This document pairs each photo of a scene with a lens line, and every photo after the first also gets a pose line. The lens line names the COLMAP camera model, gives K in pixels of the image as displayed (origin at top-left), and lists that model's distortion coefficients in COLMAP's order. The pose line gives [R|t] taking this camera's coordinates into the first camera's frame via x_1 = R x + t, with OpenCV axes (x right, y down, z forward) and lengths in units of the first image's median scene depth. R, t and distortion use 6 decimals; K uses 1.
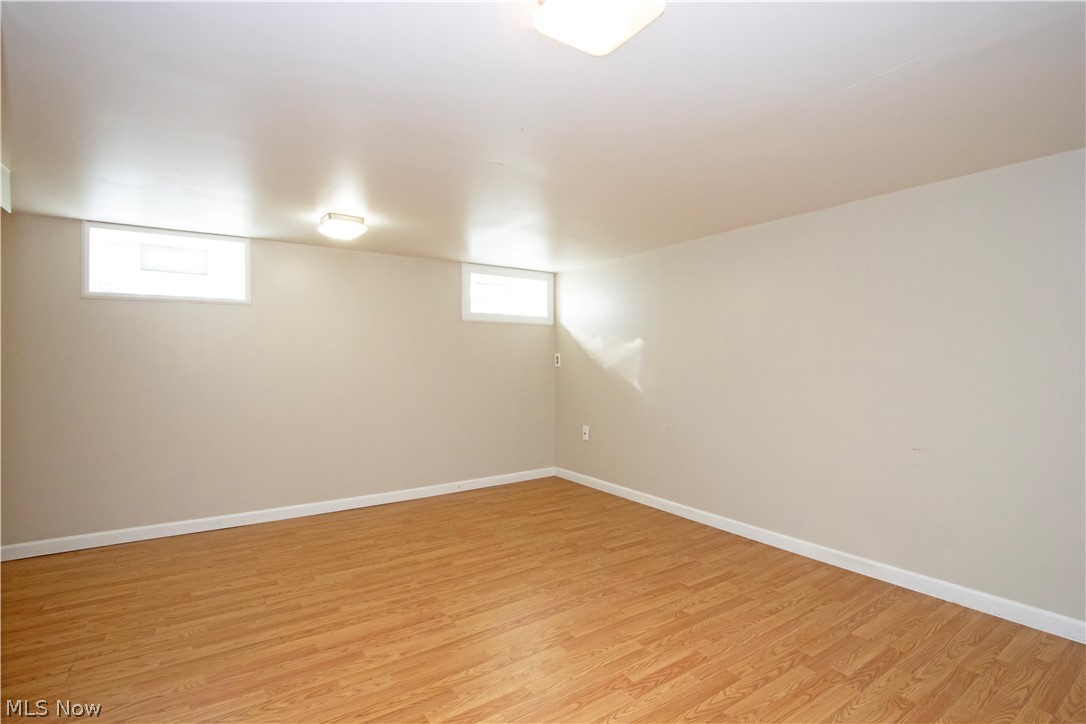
lens RADIAL K [[504.1, 0, 541.8], [0, 504.1, 356.0], [0, 0, 1]] dist [-0.003085, -0.000332]
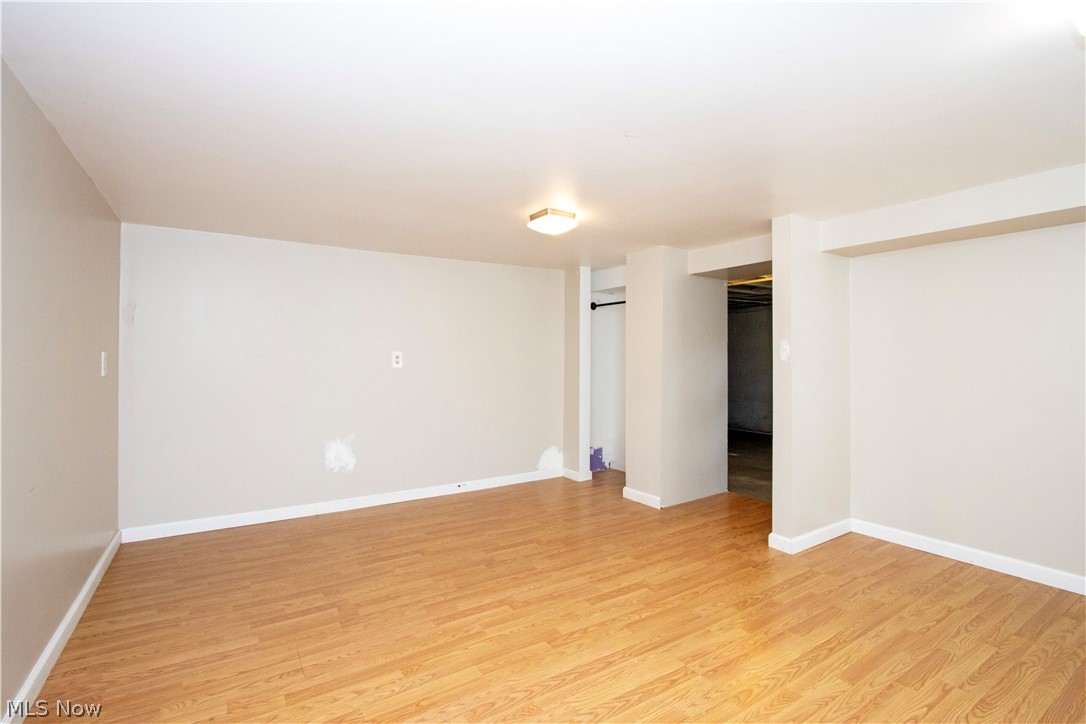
lens RADIAL K [[504.1, 0, 541.8], [0, 504.1, 356.0], [0, 0, 1]] dist [-0.003085, -0.000332]
pose [[-0.999120, 0.001454, 0.041925, 0.032809], [0.000868, 0.999902, -0.013987, 0.016648], [-0.041941, -0.013939, -0.999023, 1.978796]]
